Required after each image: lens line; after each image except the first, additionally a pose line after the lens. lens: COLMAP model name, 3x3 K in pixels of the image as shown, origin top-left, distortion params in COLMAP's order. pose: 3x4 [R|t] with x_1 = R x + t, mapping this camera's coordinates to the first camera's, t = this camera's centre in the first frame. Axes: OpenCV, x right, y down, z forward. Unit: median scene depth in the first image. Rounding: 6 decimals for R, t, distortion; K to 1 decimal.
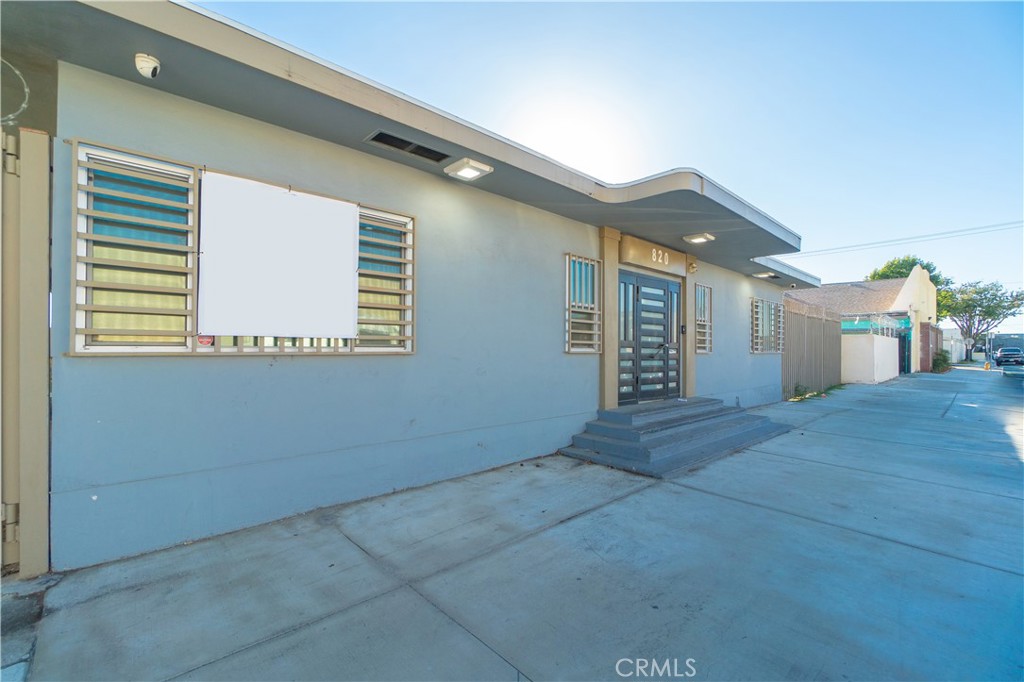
lens RADIAL K [[439.7, 0, 513.4], [0, 439.7, 345.6], [0, 0, 1]] dist [-0.003470, 0.000264]
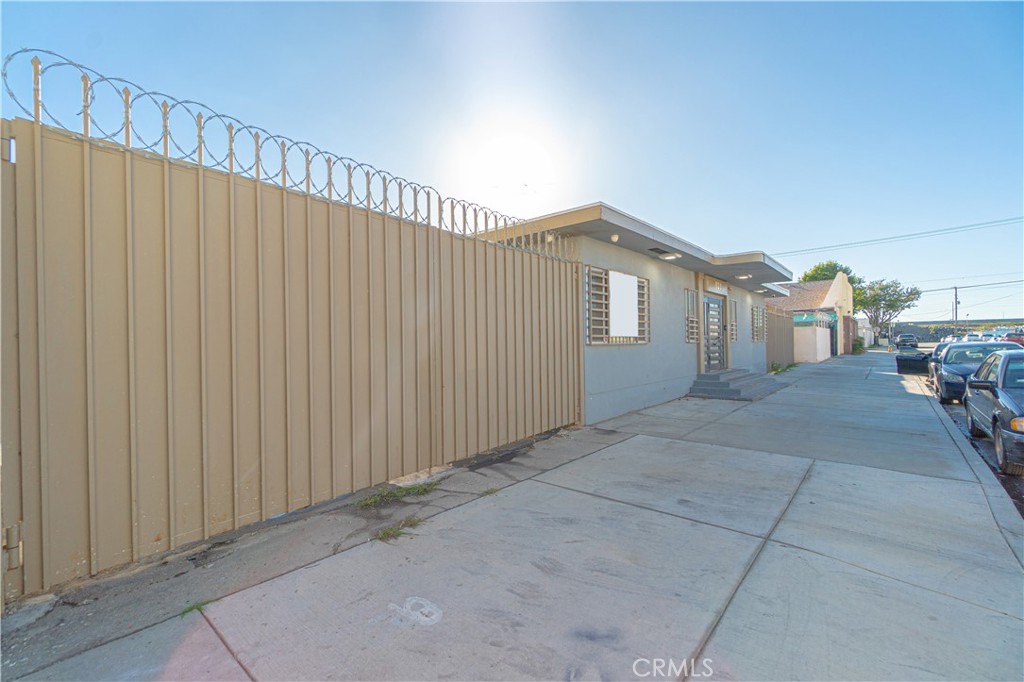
lens RADIAL K [[439.7, 0, 511.6], [0, 439.7, 341.6], [0, 0, 1]] dist [-0.003470, 0.000264]
pose [[0.993399, -0.020526, 0.112857, -0.266525], [0.020228, 0.999788, 0.003789, -0.002967], [-0.112911, -0.001481, 0.993604, -0.244649]]
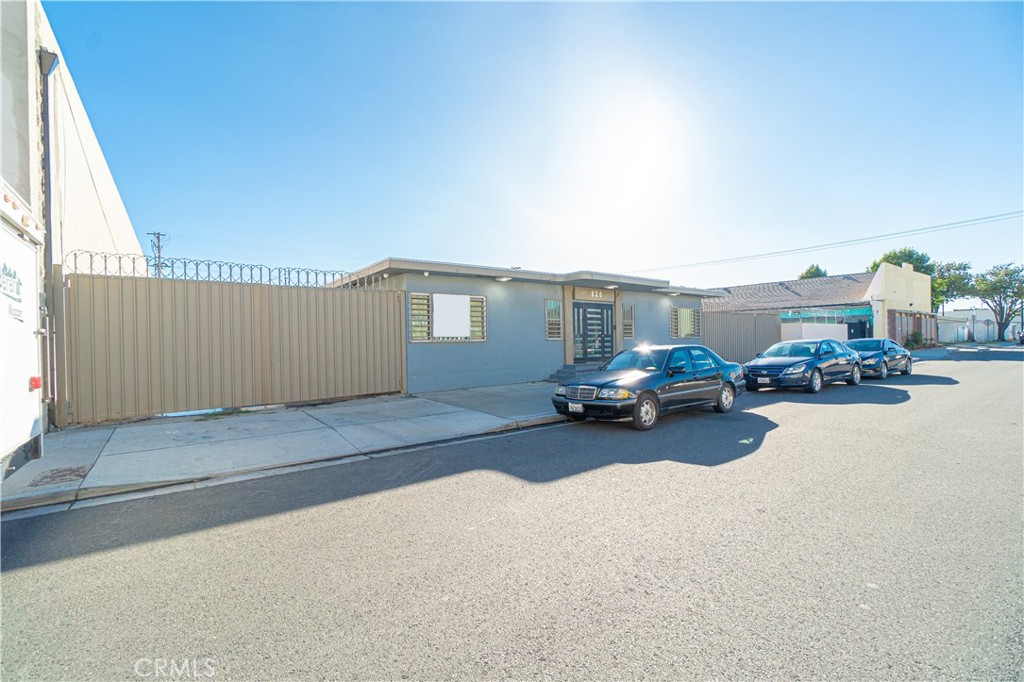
lens RADIAL K [[439.7, 0, 511.0], [0, 439.7, 341.1], [0, 0, 1]] dist [-0.003470, 0.000264]
pose [[0.992321, -0.022644, -0.121600, 0.070670], [0.023792, 0.999685, 0.007995, -0.000727], [0.121380, -0.010826, 0.992547, -0.463472]]
